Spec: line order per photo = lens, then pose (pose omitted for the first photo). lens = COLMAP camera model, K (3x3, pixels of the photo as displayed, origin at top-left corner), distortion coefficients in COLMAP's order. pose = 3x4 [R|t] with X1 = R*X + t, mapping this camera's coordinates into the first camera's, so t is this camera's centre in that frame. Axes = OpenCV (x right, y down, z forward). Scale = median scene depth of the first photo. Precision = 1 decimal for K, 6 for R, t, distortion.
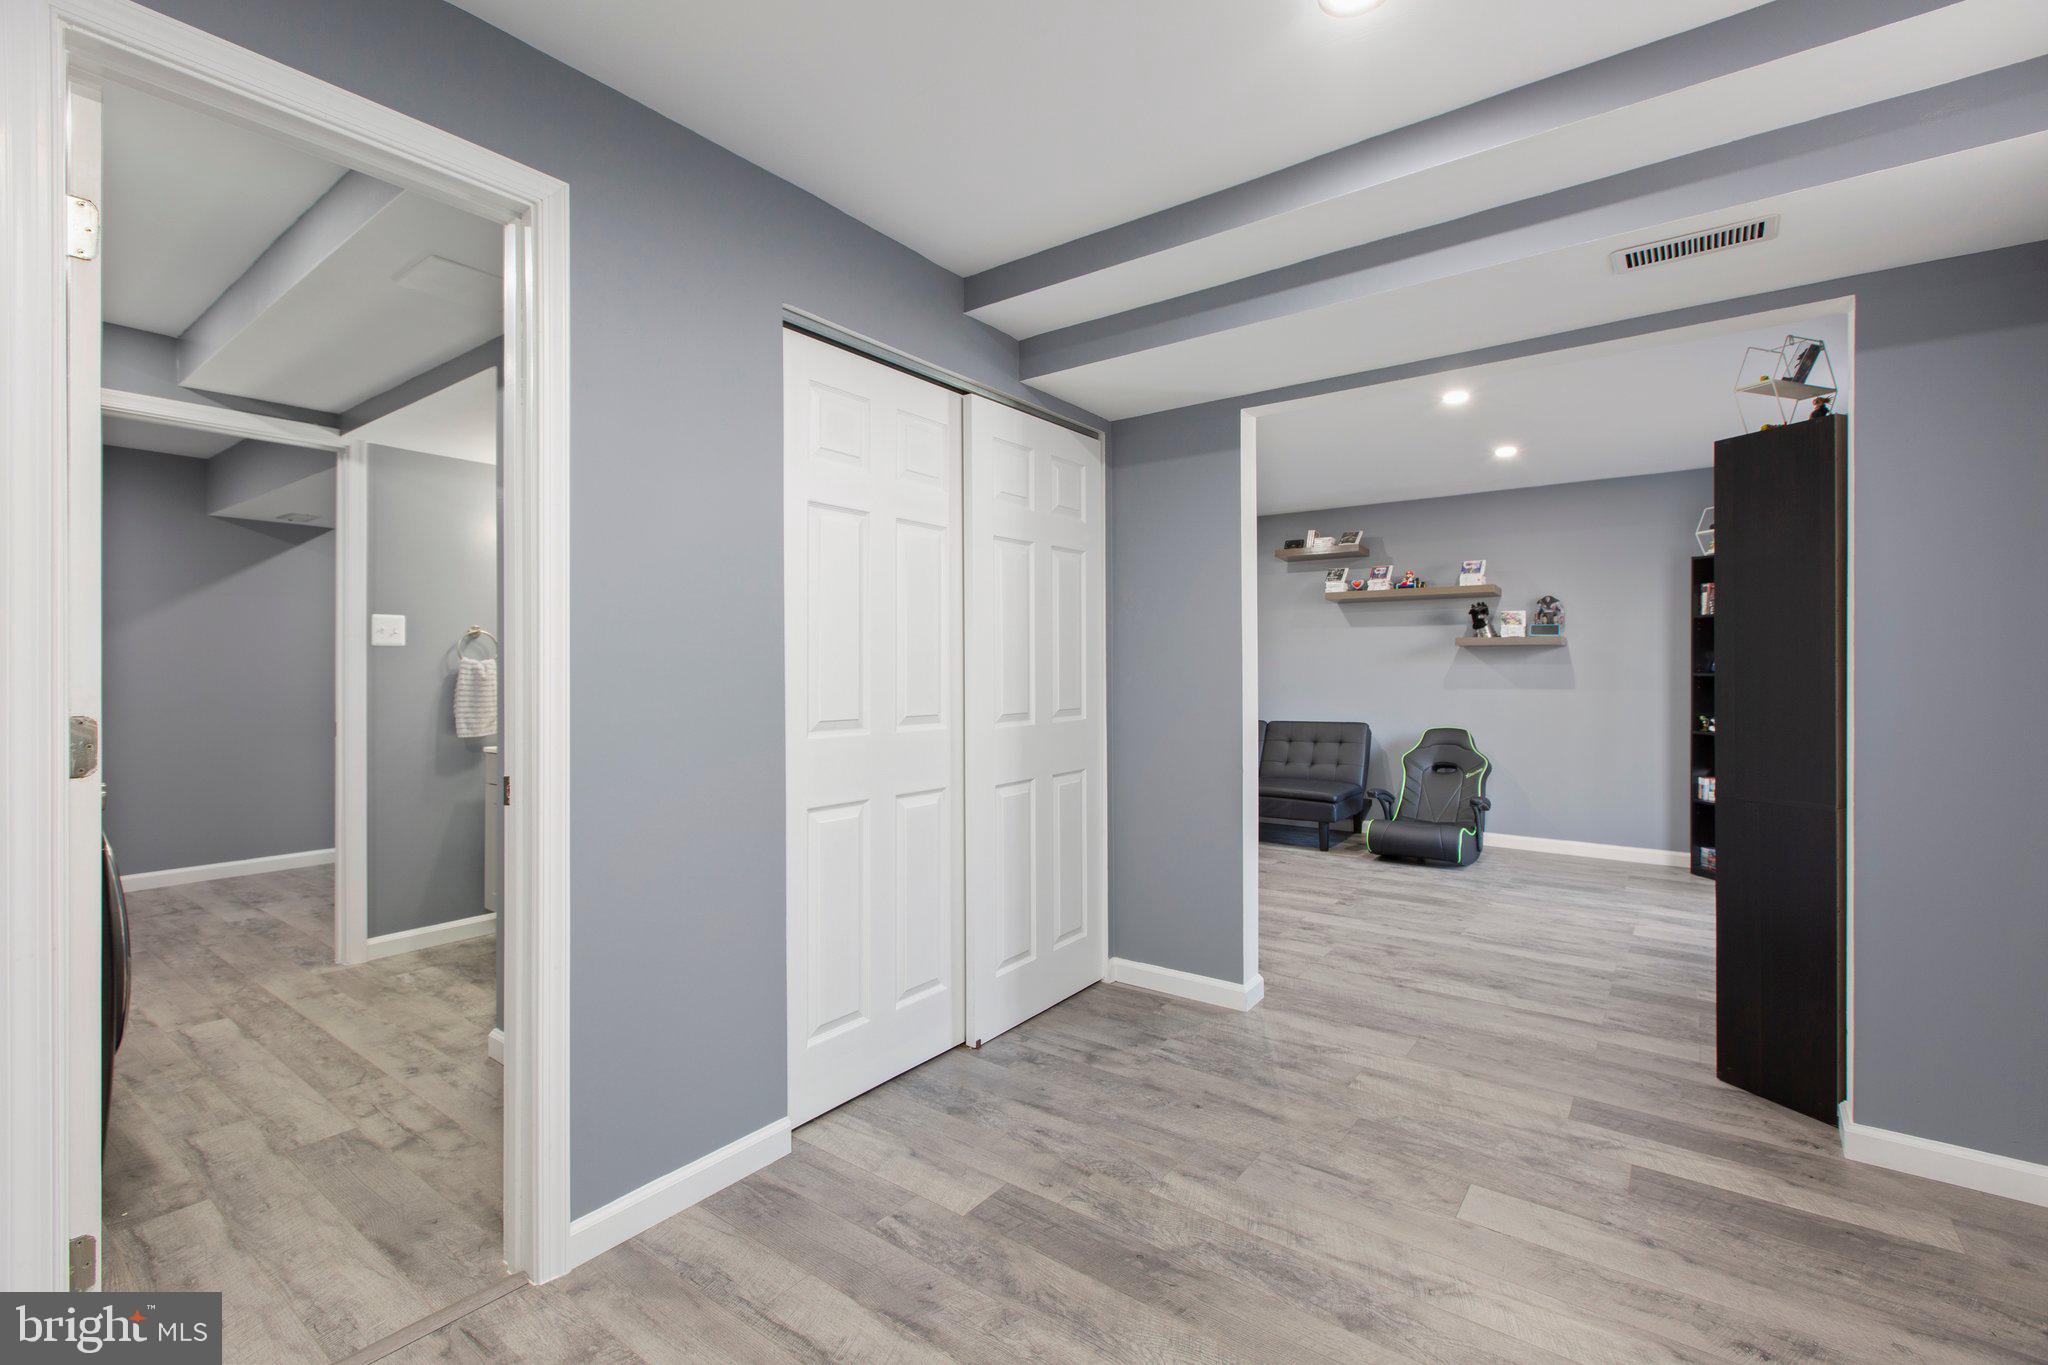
lens RADIAL K [[907.4, 0, 997.6], [0, 907.4, 678.7], [0, 0, 1]] dist [0.003825, 0.000682]
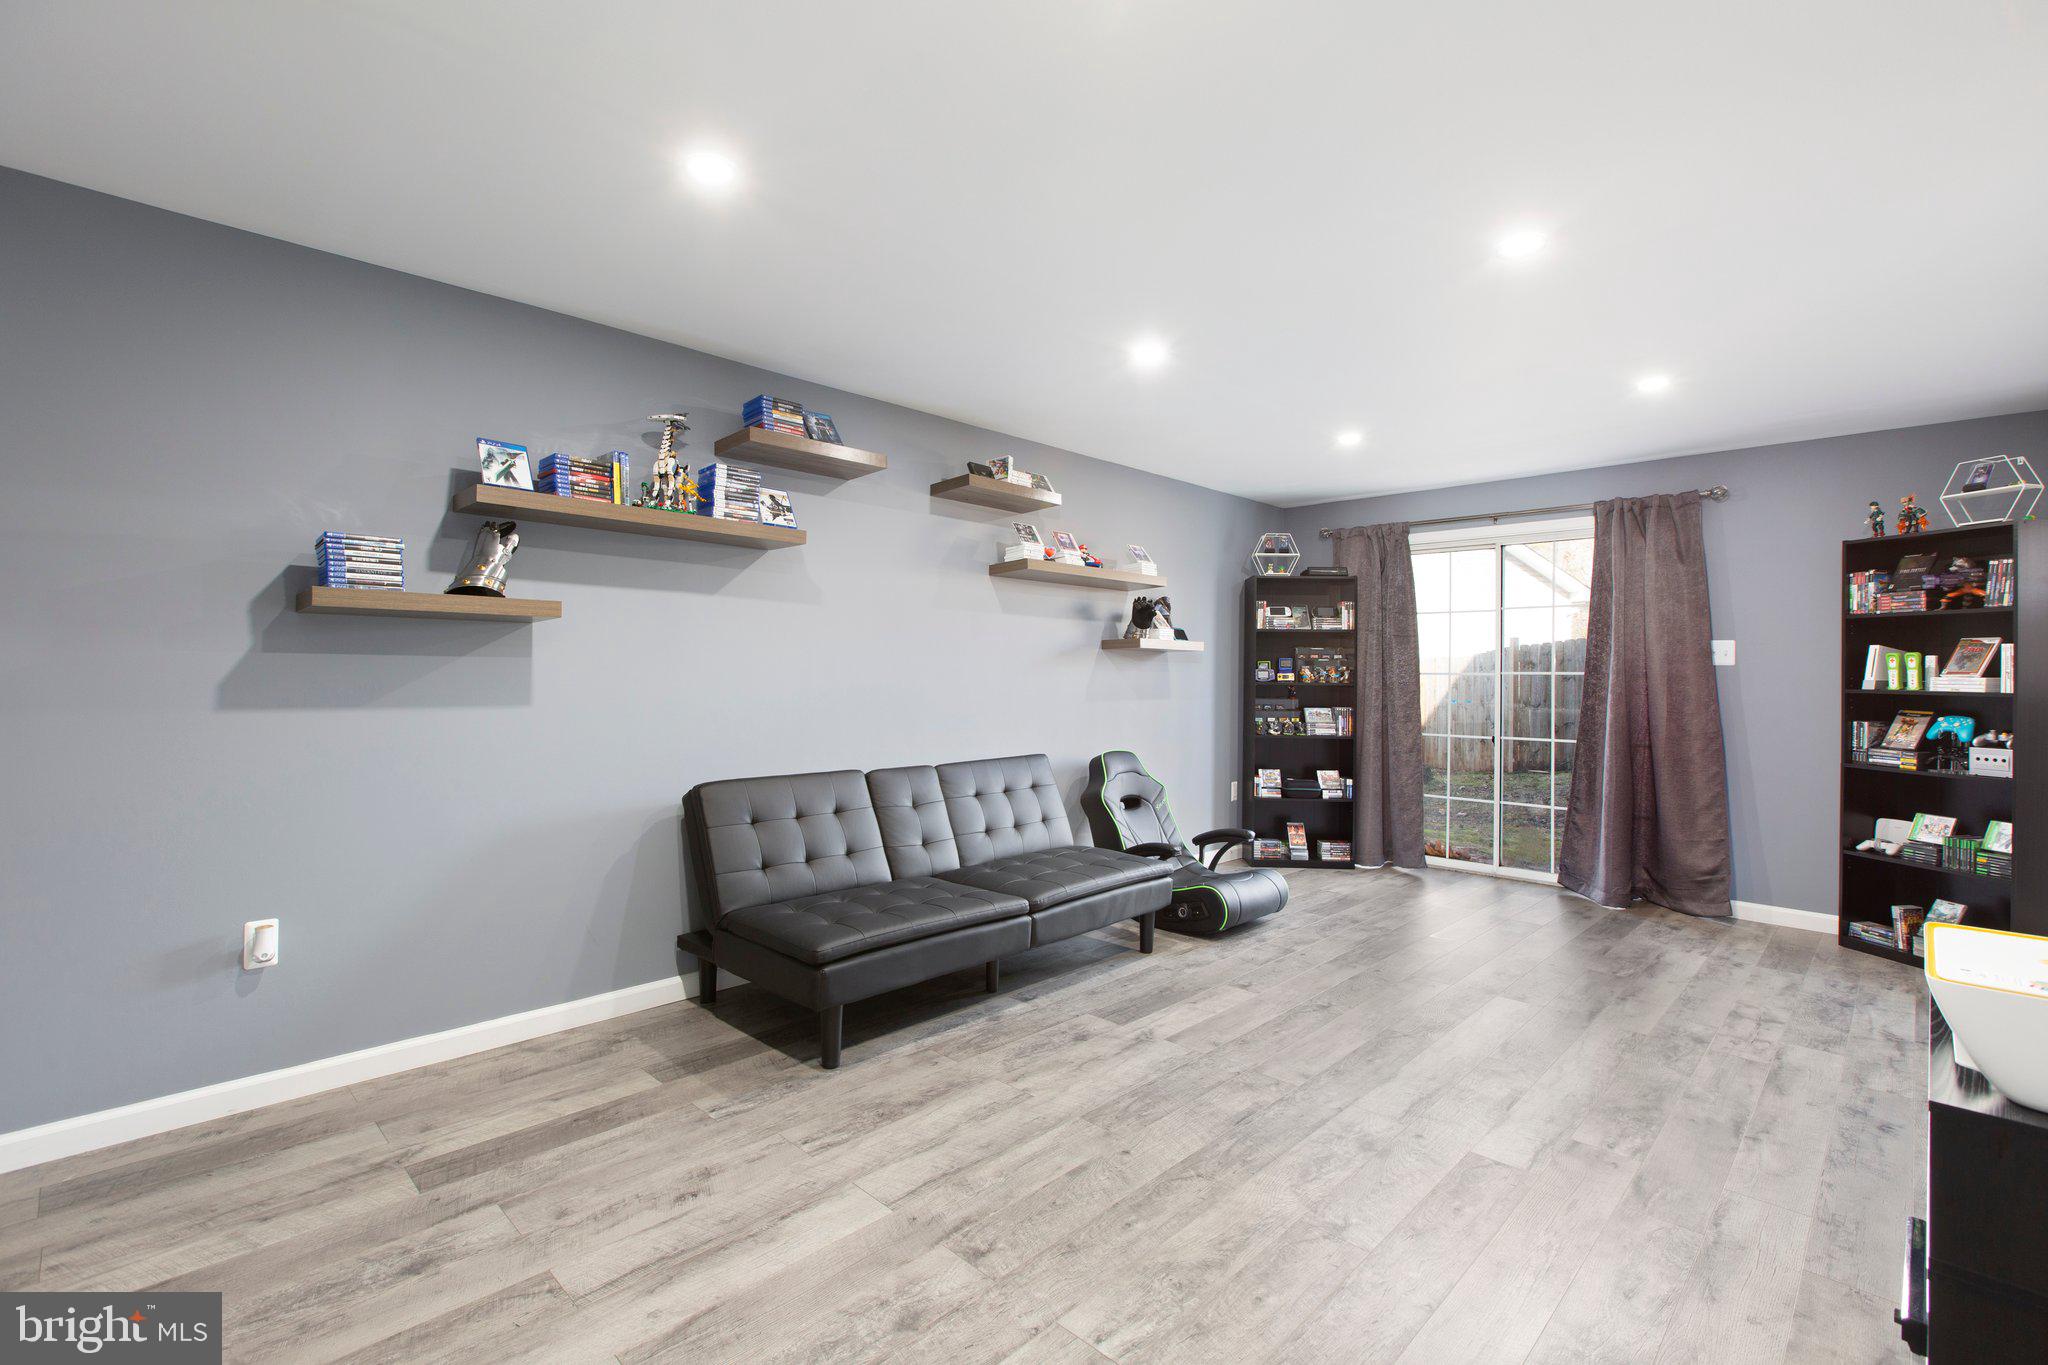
lens RADIAL K [[907.4, 0, 997.6], [0, 907.4, 678.7], [0, 0, 1]] dist [0.003825, 0.000682]
pose [[0.135188, -0.004182, 0.990811, -0.471828], [-0.000223, 0.999991, 0.004251, -0.018167], [-0.990820, -0.000796, 0.135186, 1.503610]]
